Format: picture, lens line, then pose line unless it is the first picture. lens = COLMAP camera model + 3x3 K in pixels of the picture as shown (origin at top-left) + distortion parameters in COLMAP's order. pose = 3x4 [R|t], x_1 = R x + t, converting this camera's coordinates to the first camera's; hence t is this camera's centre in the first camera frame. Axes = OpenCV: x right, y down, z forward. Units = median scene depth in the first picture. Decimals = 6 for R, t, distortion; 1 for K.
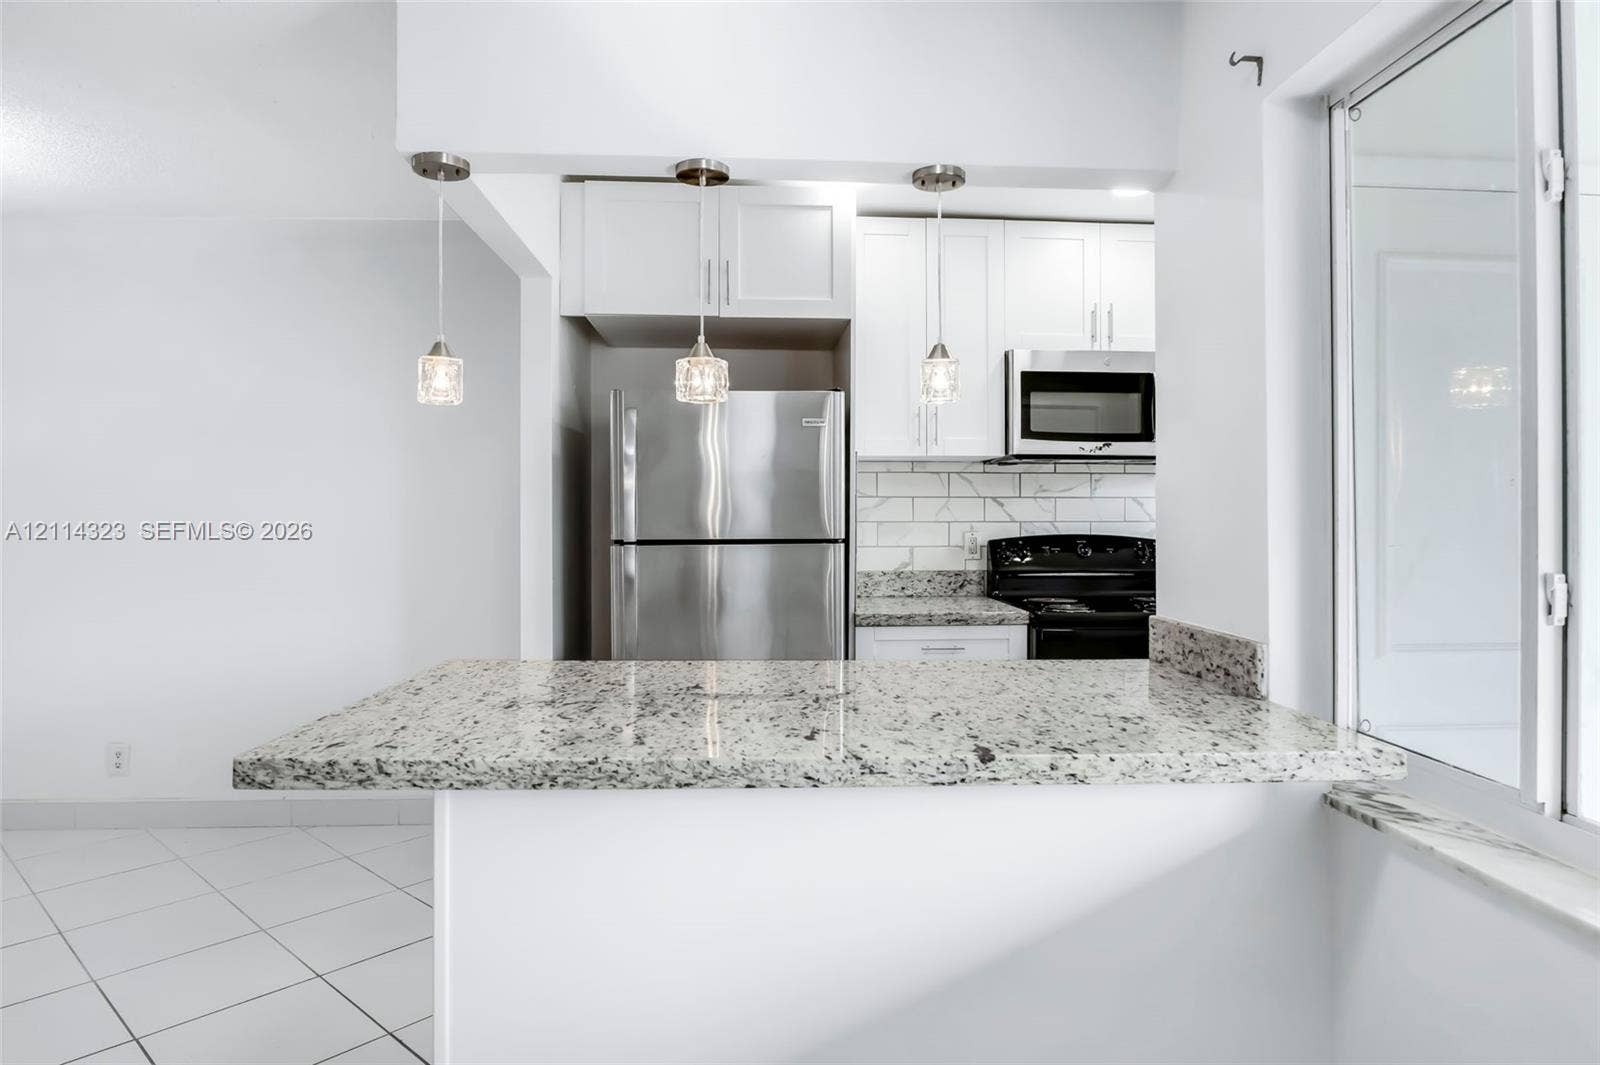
lens RADIAL K [[923.5, 0, 825.9], [0, 923.5, 506.3], [0, 0, 1]] dist [-0.023302, 0.000508]
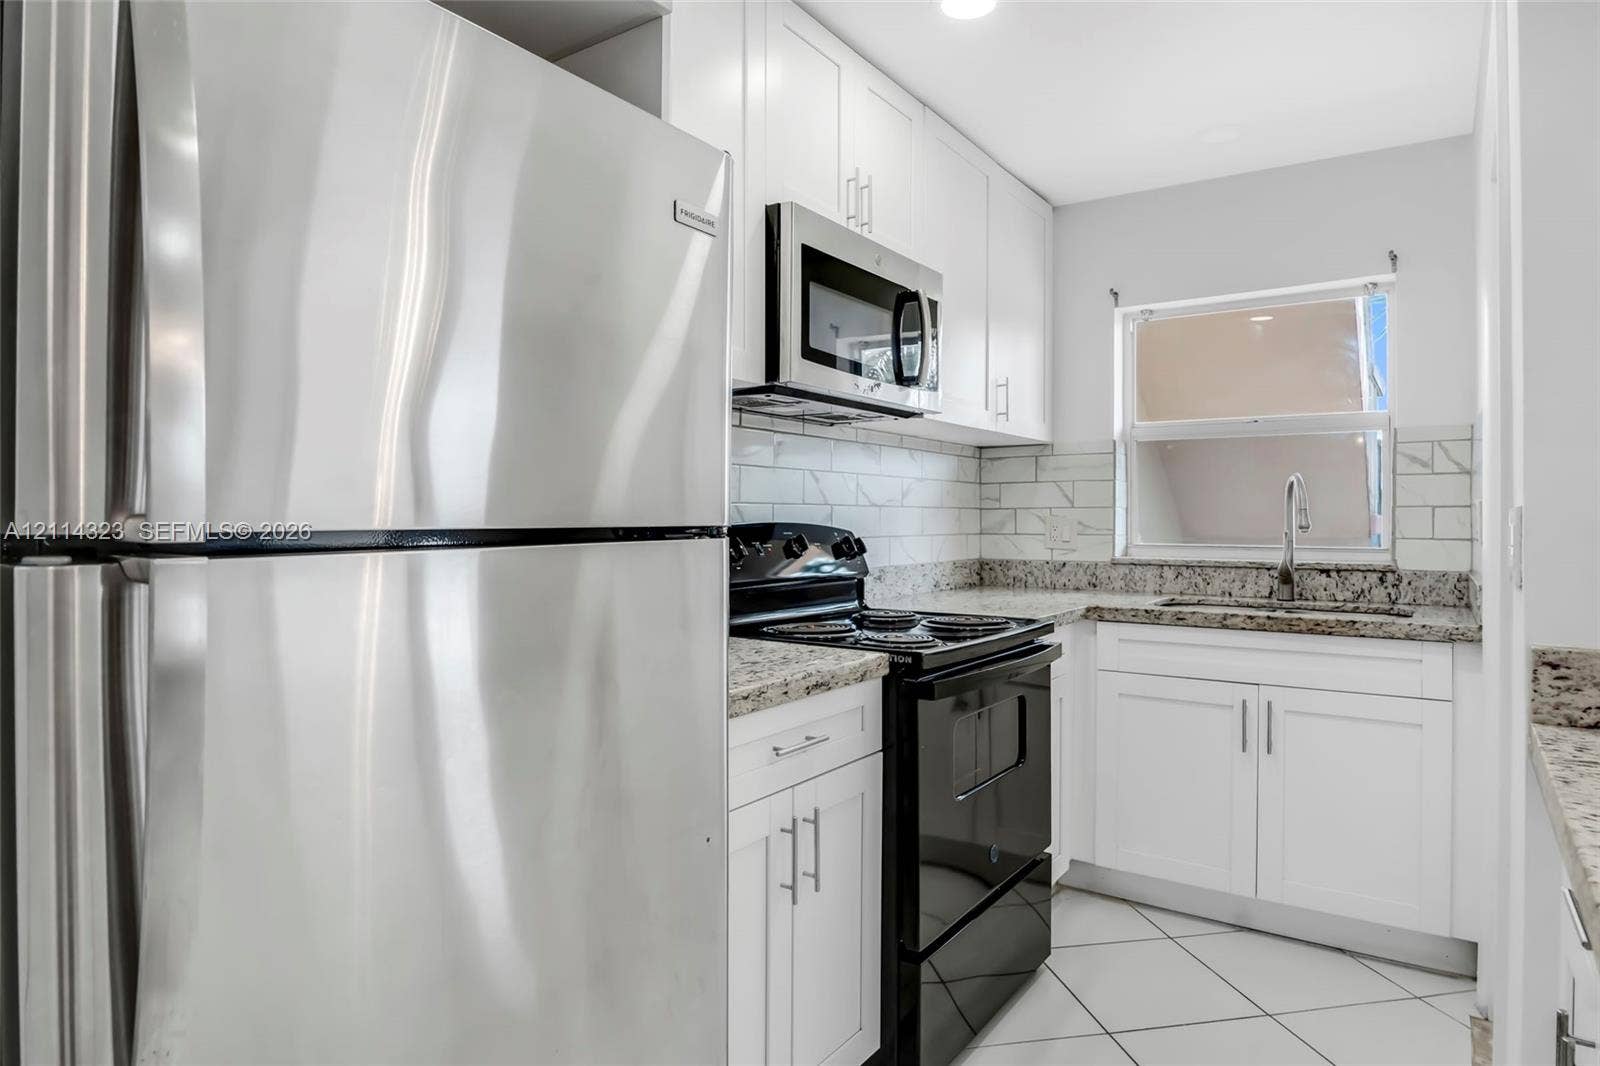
lens RADIAL K [[920.3, 0, 804.1], [0, 920.3, 512.0], [0, 0, 1]] dist [-0.024974, 0.001748]
pose [[0.637929, 0.005195, 0.770078, -0.259576], [-0.009307, 0.999956, 0.000964, 0.026641], [-0.770039, -0.007782, 0.637949, 0.683428]]
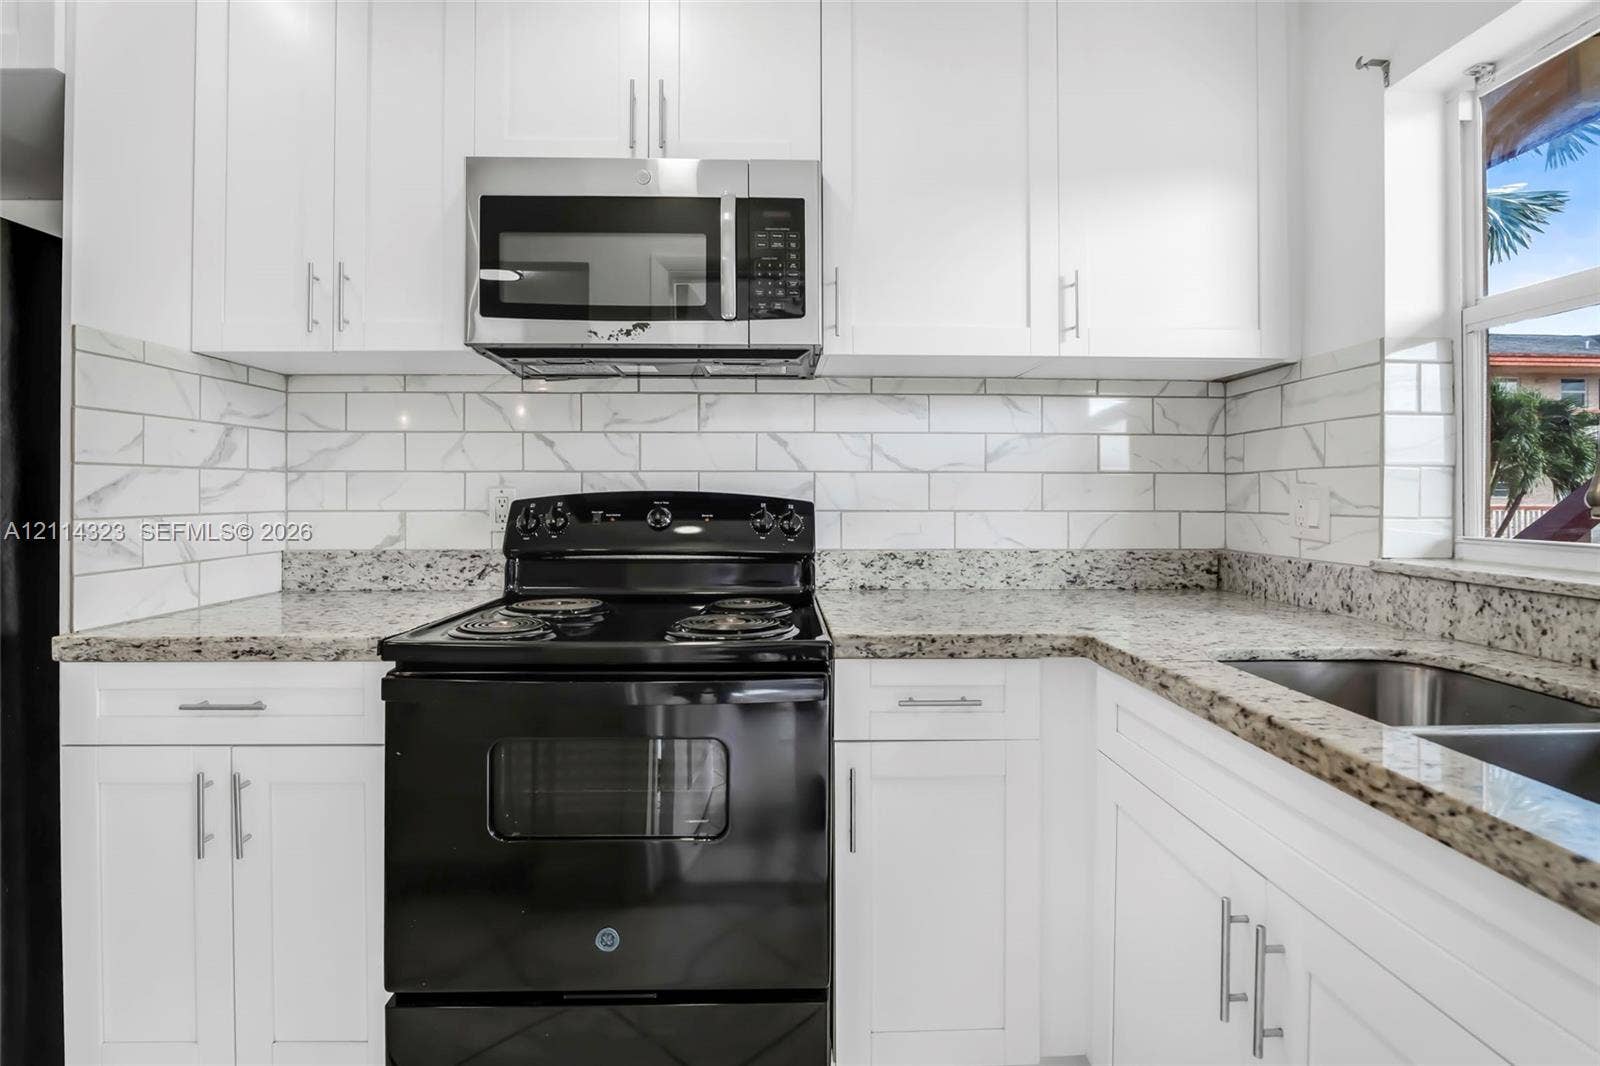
lens RADIAL K [[767.2, 0, 803.6], [0, 767.2, 488.4], [0, 0, 1]] dist [-0.013974, 0.001423]
pose [[0.998663, 0.000487, -0.051700, 0.470662], [-0.000316, 0.999994, 0.003317, 0.032076], [0.051701, -0.003296, 0.998657, 0.599892]]
